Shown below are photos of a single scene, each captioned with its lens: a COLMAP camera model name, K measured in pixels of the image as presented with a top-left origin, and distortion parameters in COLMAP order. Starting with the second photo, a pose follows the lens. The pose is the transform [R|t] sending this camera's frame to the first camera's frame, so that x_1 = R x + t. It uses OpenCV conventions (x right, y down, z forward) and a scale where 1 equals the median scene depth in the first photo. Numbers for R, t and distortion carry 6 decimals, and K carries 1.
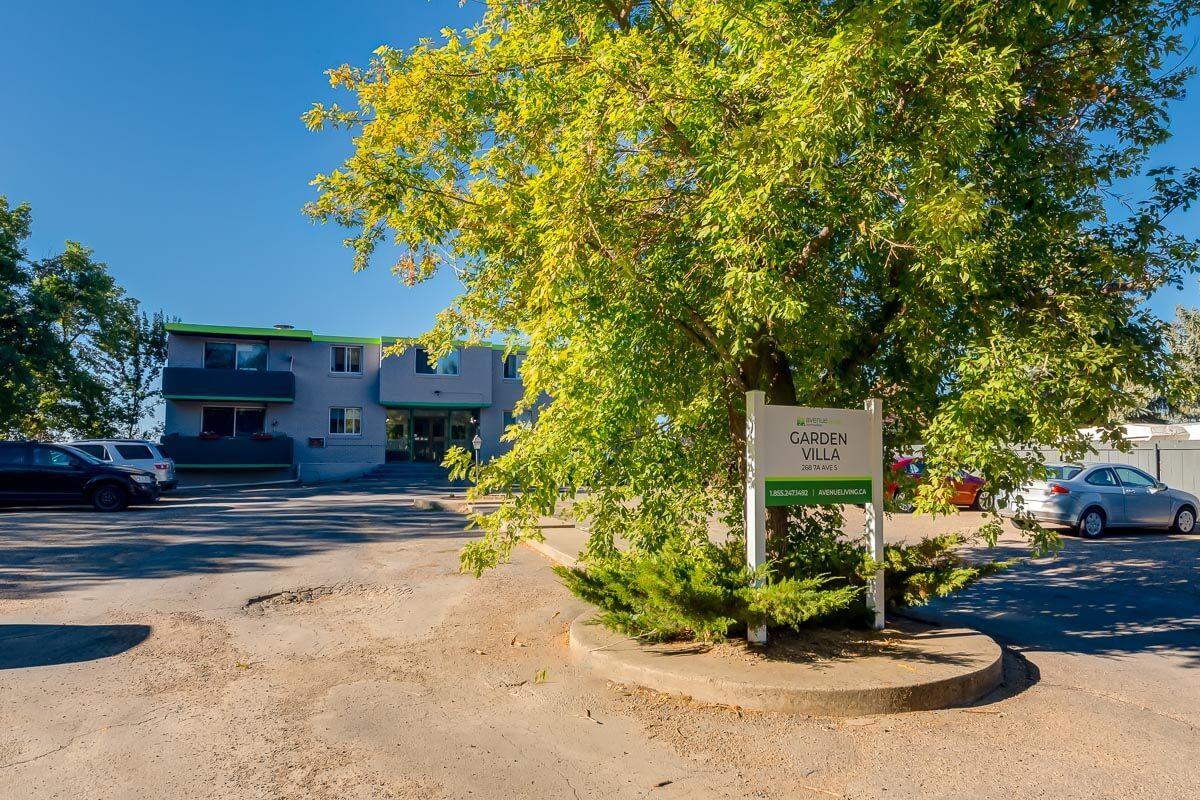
lens RADIAL K [[762.0, 0, 600.0], [0, 762.0, 400.0], [0, 0, 1]] dist [-0.000181, -0.000141]
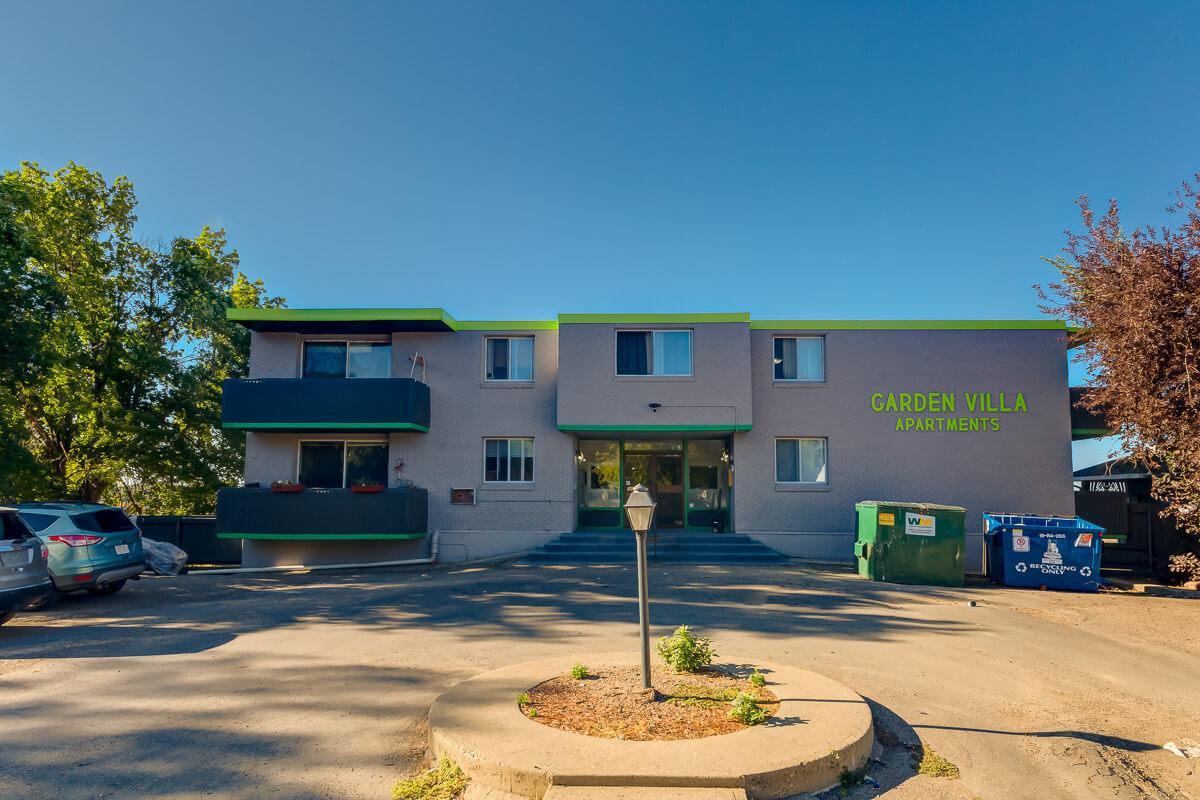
lens RADIAL K [[762.0, 0, 600.0], [0, 762.0, 400.0], [0, 0, 1]] dist [-0.000181, -0.000141]
pose [[0.934692, -0.042613, -0.352896, -0.054098], [0.026204, 0.998347, -0.051150, 0.013079], [0.354492, 0.038562, 0.934264, 0.469301]]
